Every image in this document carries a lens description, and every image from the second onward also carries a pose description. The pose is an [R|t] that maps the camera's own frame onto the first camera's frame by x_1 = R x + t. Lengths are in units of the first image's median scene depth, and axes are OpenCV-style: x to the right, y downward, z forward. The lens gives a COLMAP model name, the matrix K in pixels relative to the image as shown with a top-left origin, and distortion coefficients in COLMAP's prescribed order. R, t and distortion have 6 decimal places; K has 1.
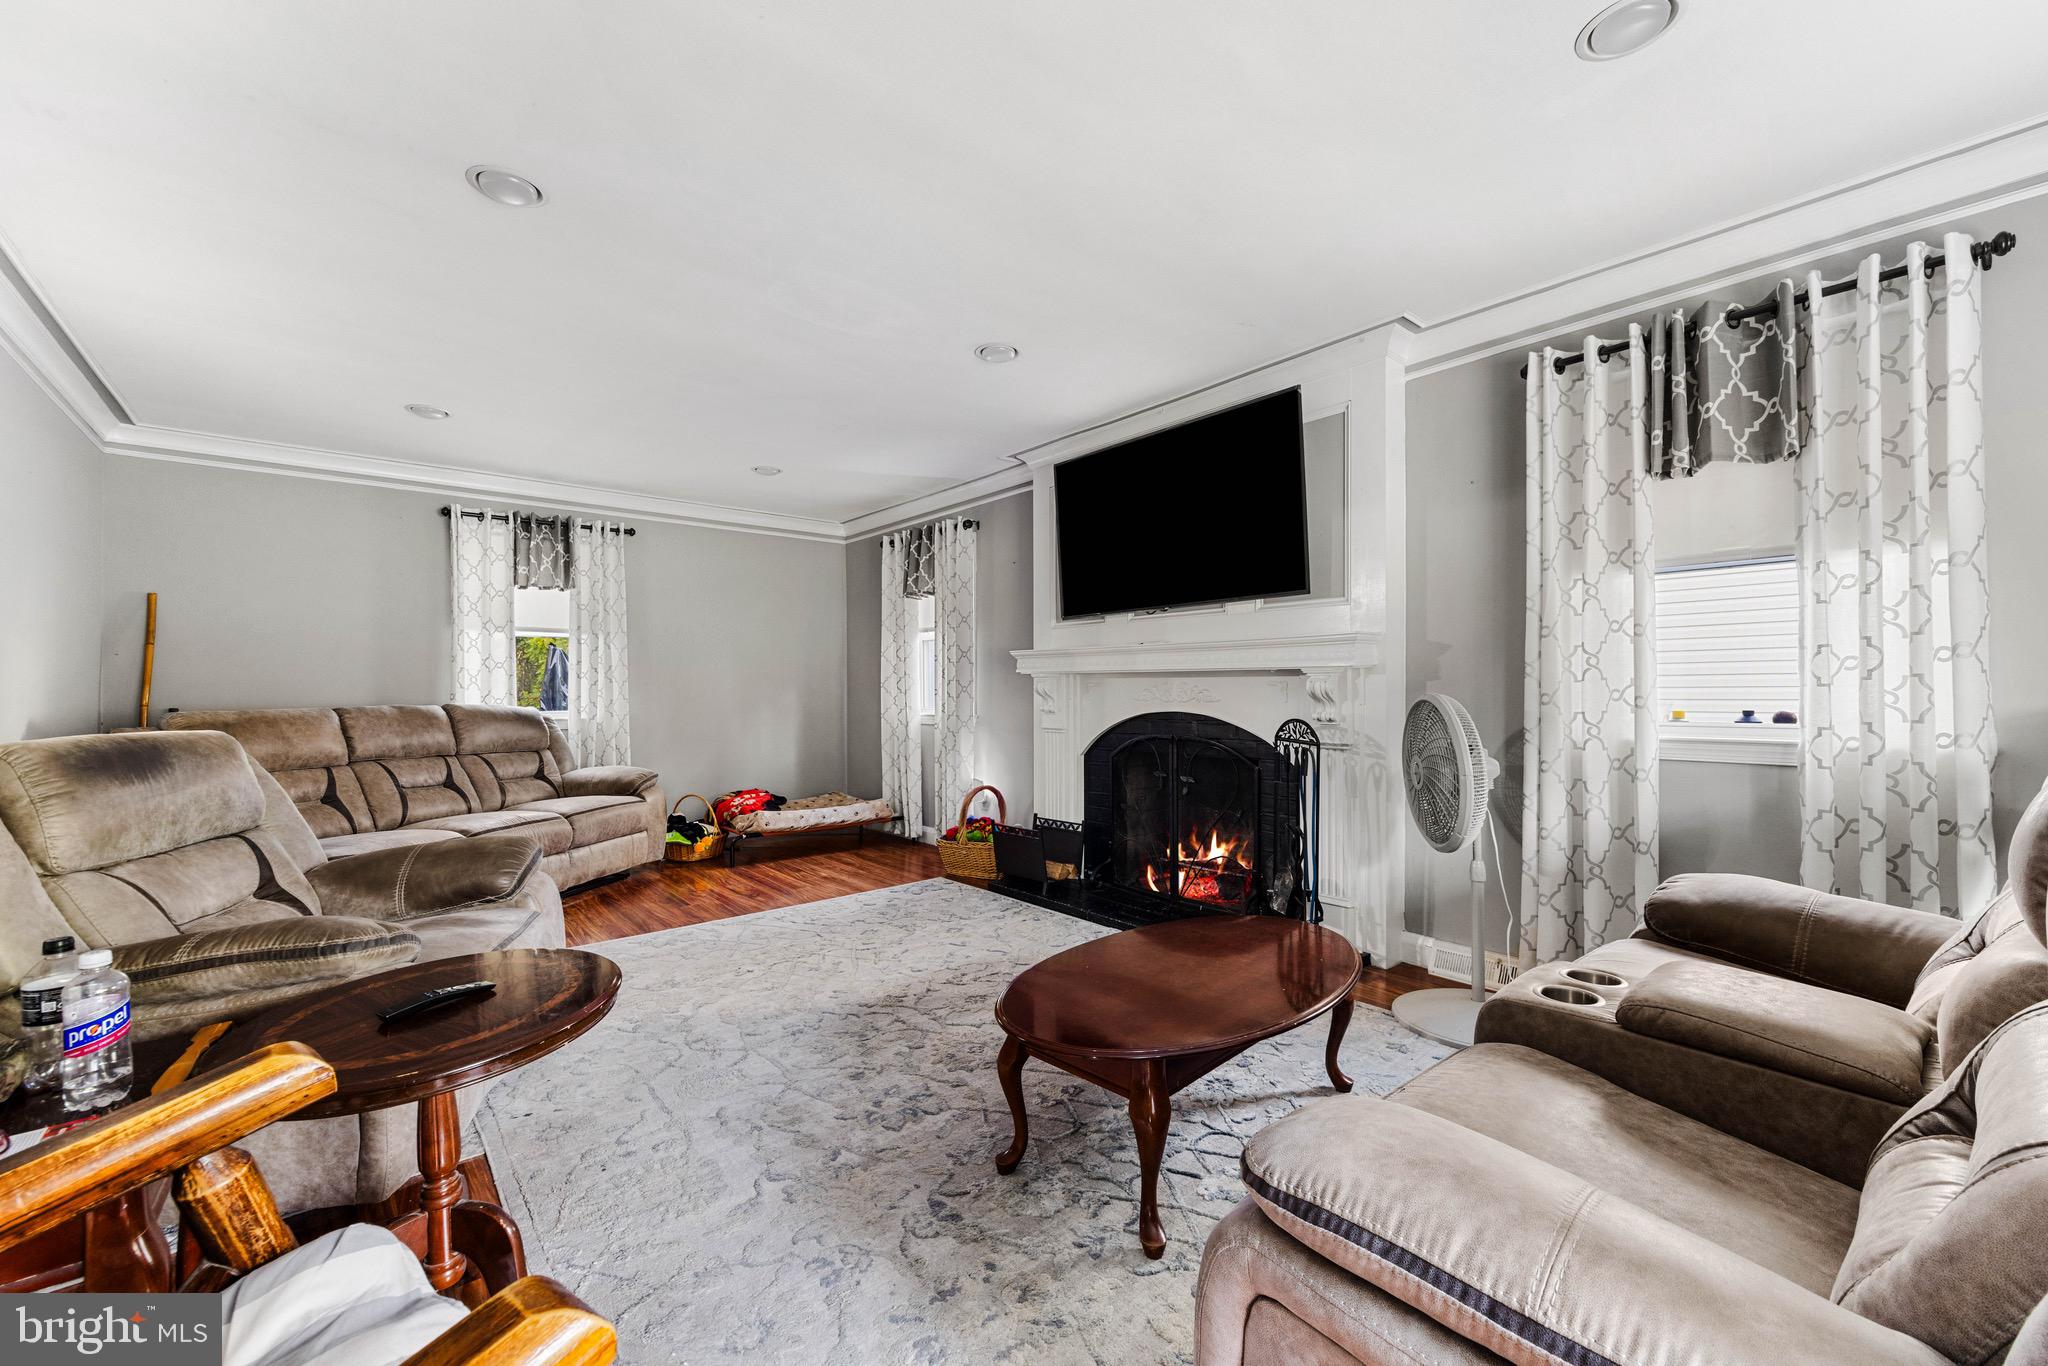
lens RADIAL K [[817.3, 0, 1013.5], [0, 817.3, 685.2], [0, 0, 1]] dist [-0.003642, 0.000999]
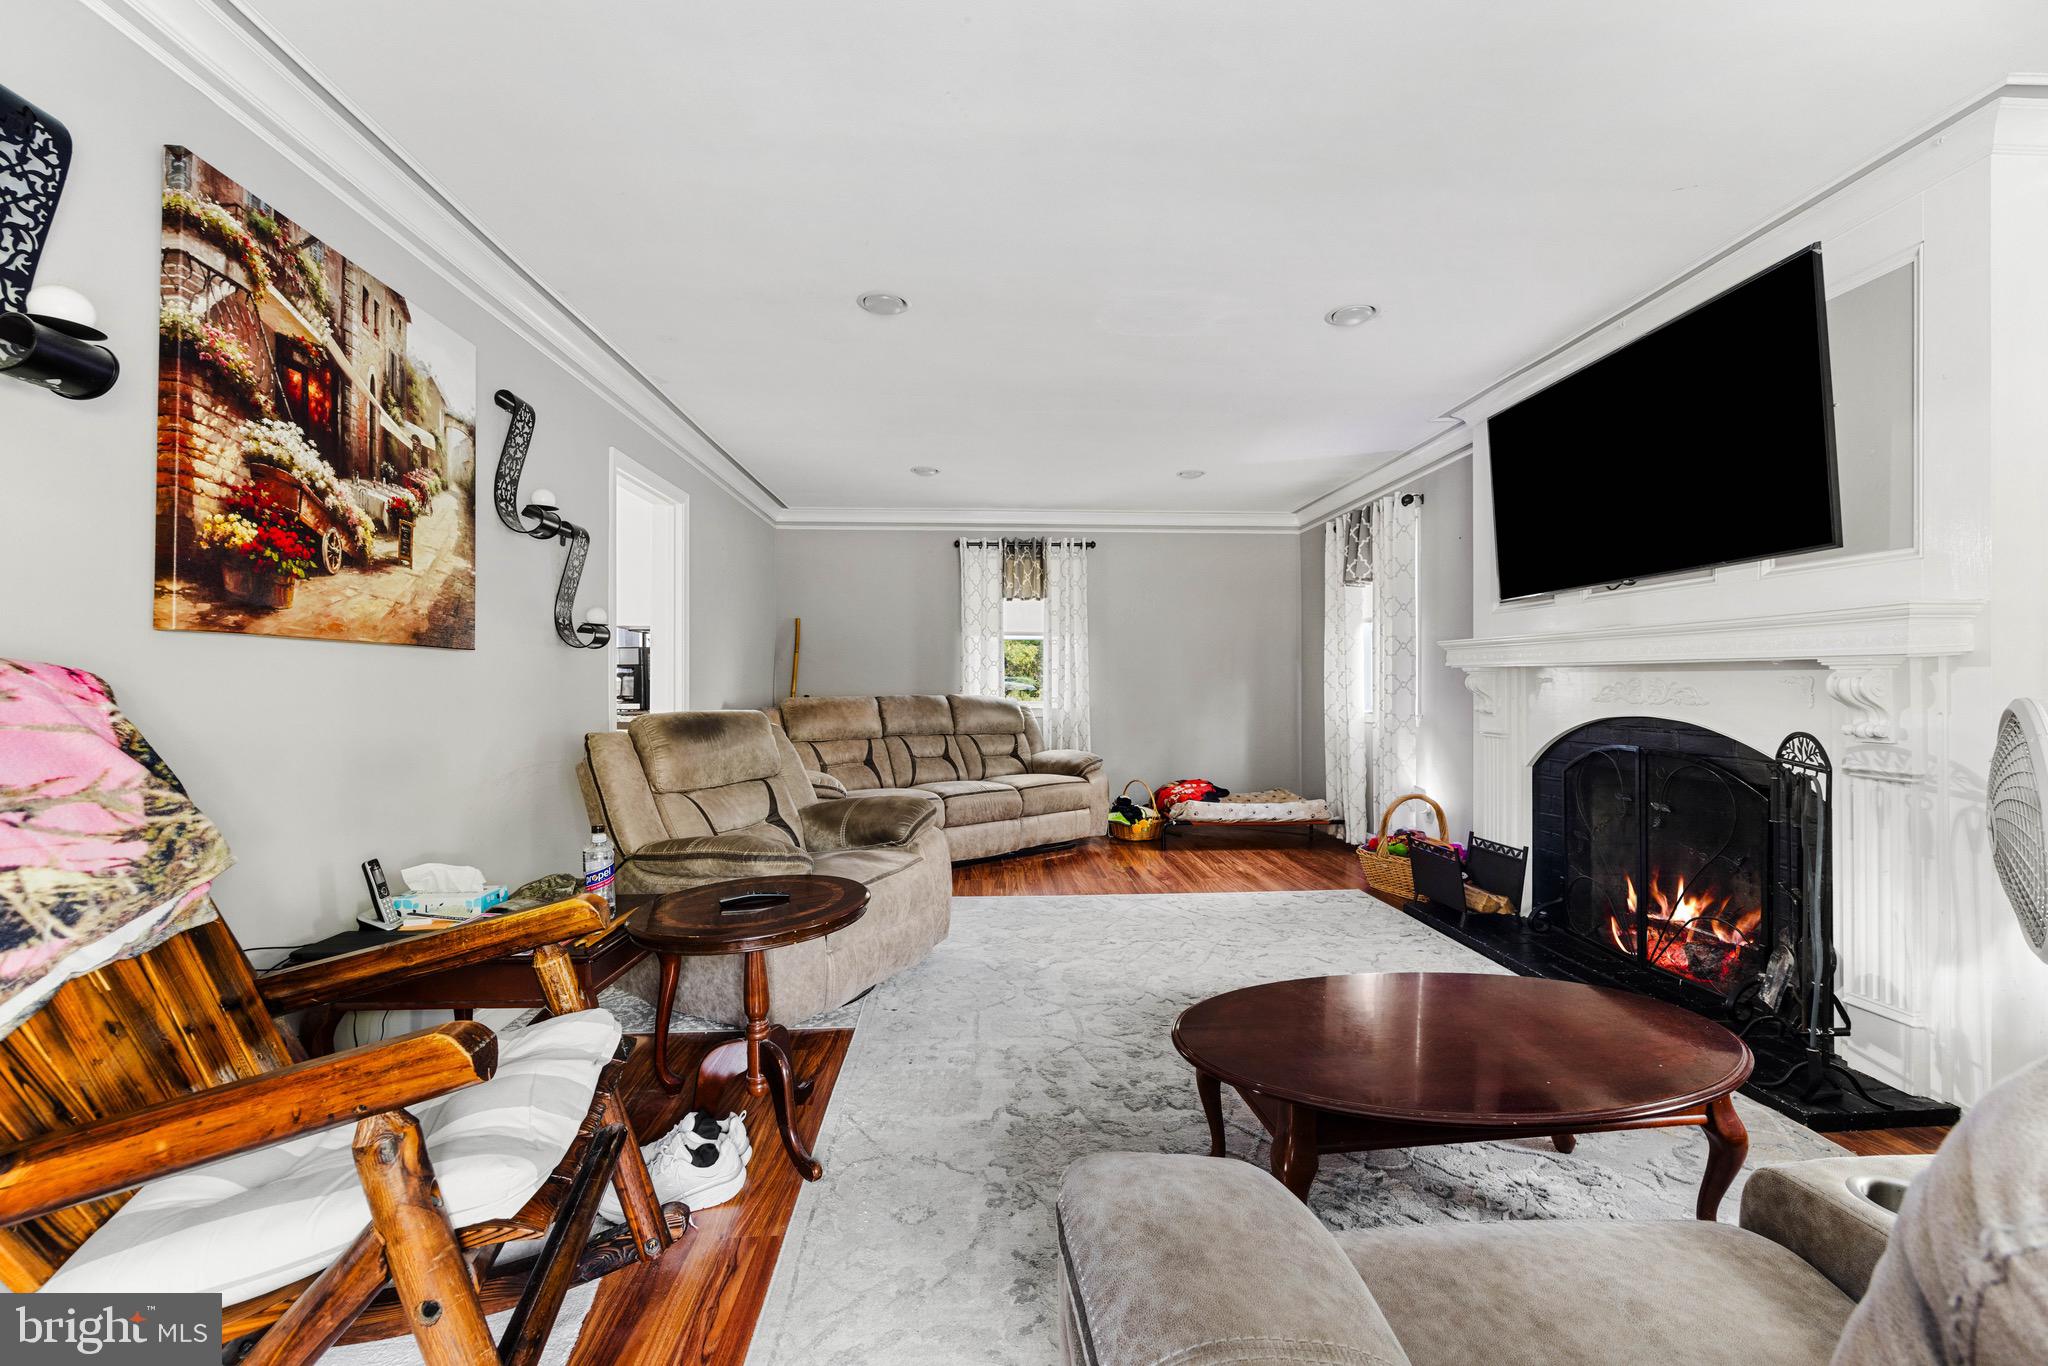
lens RADIAL K [[817.3, 0, 1010.0], [0, 817.3, 679.8], [0, 0, 1]] dist [-0.003642, 0.000999]
pose [[0.793348, 0.001707, -0.608766, 0.175080], [-0.000292, 0.999997, 0.002423, -0.003229], [0.608768, -0.001745, 0.793346, 0.037612]]
